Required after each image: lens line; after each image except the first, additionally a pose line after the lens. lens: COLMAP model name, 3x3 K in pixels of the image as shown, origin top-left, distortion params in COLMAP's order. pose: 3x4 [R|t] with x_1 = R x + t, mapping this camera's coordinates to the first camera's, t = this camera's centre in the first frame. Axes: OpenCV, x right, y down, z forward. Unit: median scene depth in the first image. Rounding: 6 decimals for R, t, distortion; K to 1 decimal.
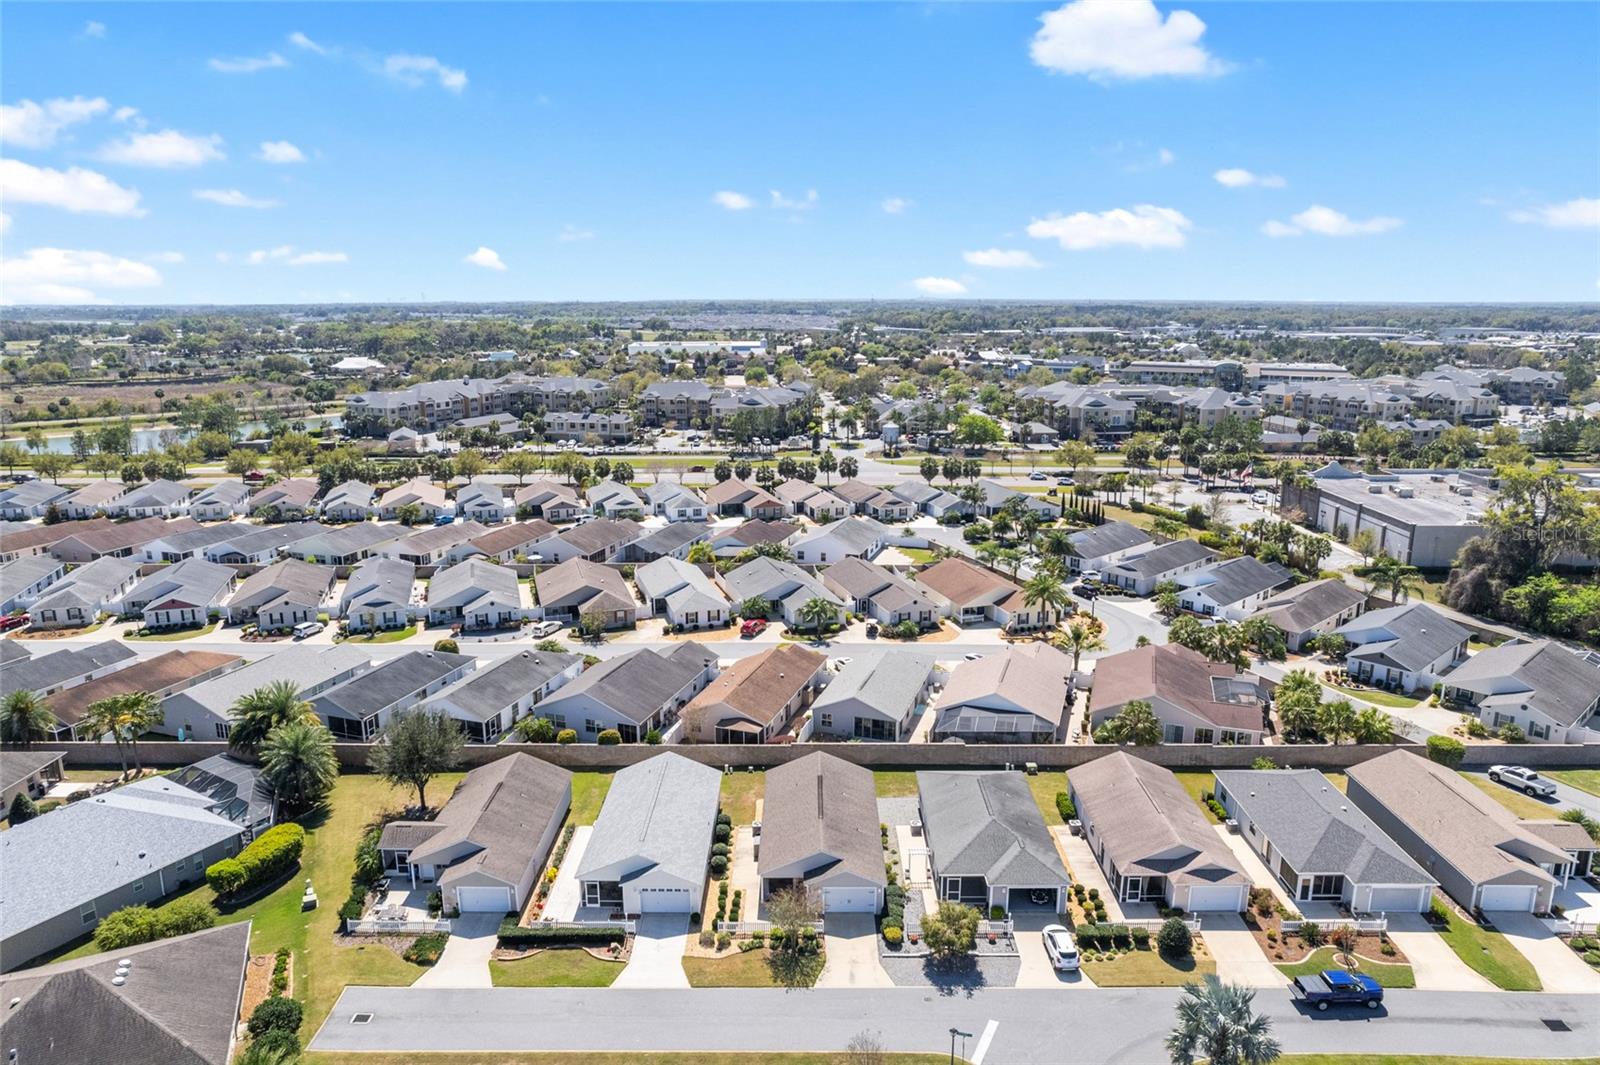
lens RADIAL K [[1030.9, 0, 800.0], [0, 1030.9, 532.5], [0, 0, 1]] dist [-0.083768, 0.081960]
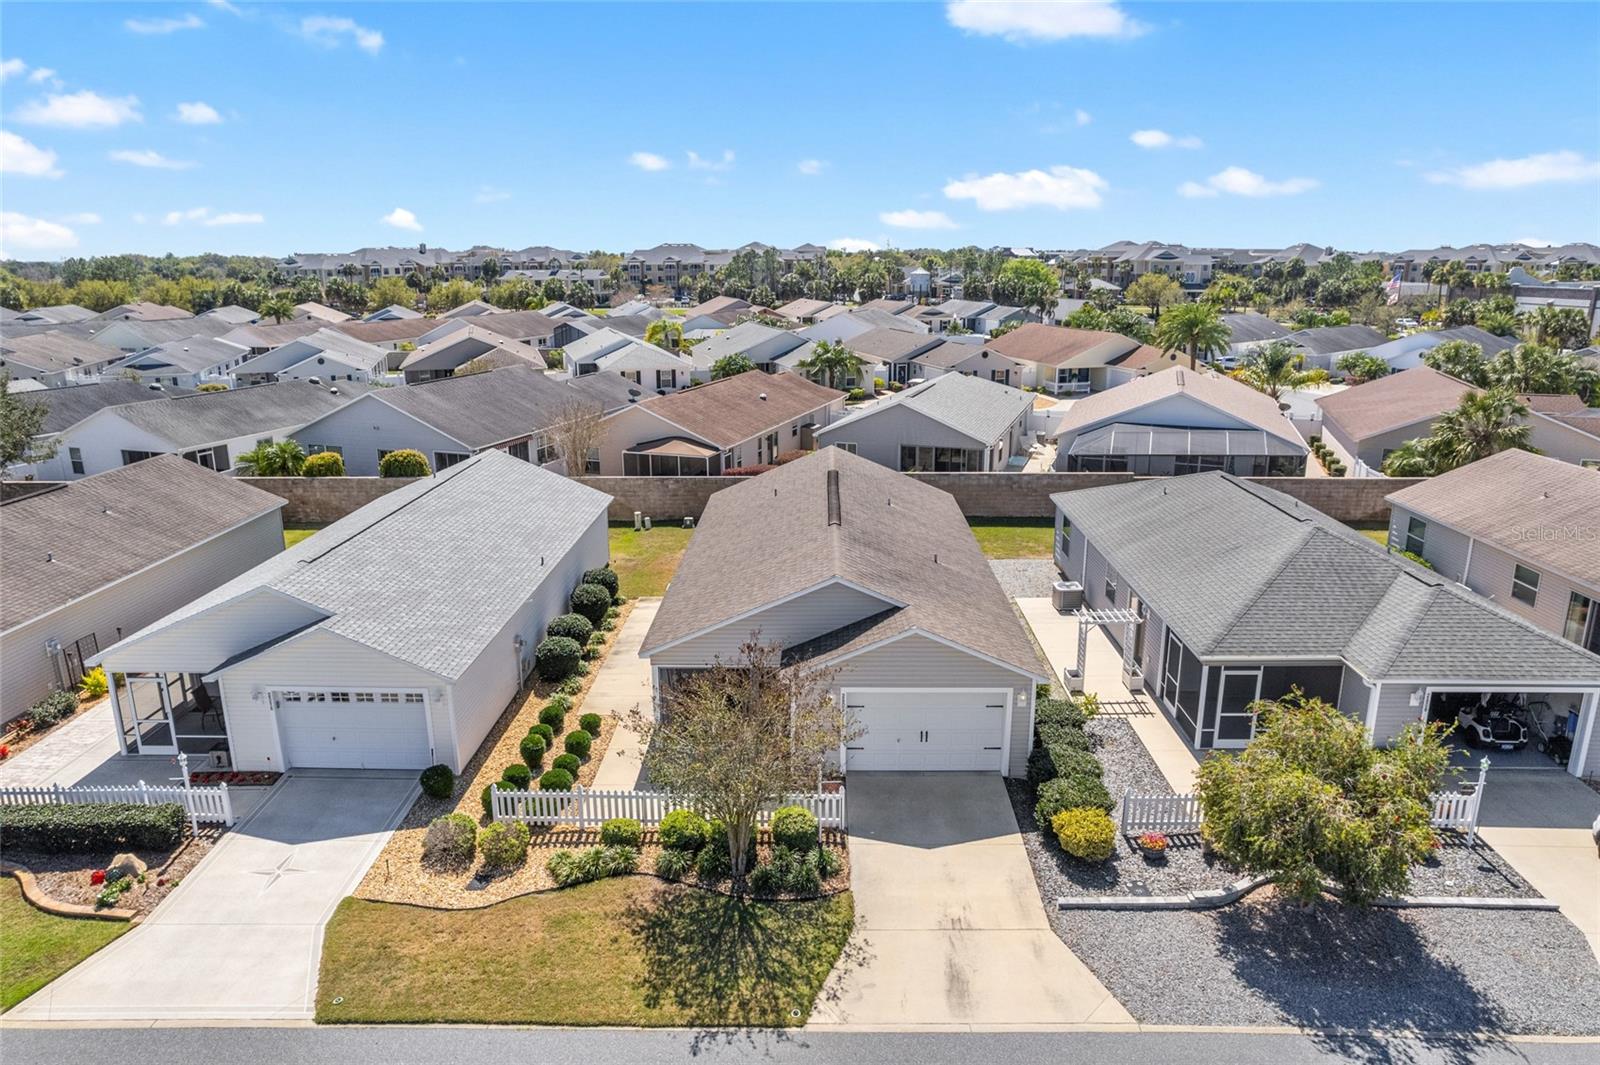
lens RADIAL K [[1030.9, 0, 800.0], [0, 1030.9, 532.5], [0, 0, 1]] dist [-0.083768, 0.081960]
pose [[0.999912, 0.001010, -0.013223, 0.013957], [-0.000526, 0.999331, 0.036578, 0.292751], [0.013251, -0.036567, 0.999243, 0.698051]]
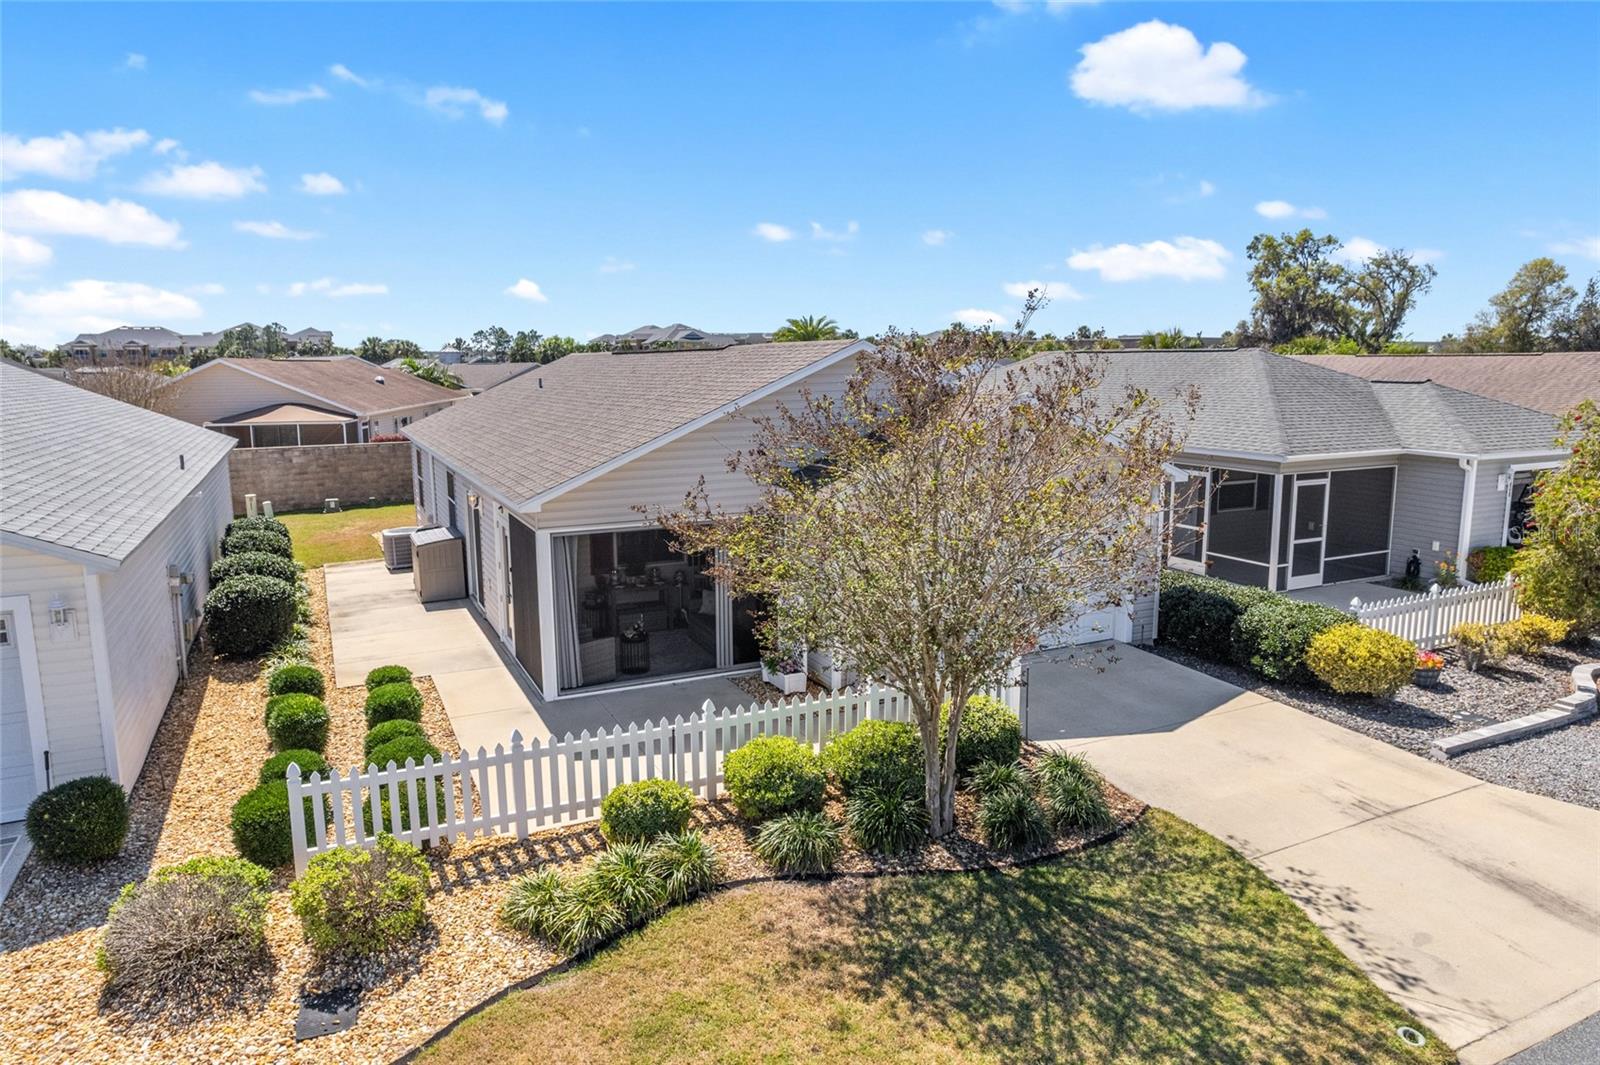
lens RADIAL K [[1030.9, 0, 800.0], [0, 1030.9, 532.5], [0, 0, 1]] dist [-0.083768, 0.081960]
pose [[0.894893, -0.076059, 0.439752, -0.076122], [0.107510, 0.993091, -0.047020, 0.362331], [-0.433138, 0.089355, 0.896888, 0.860340]]
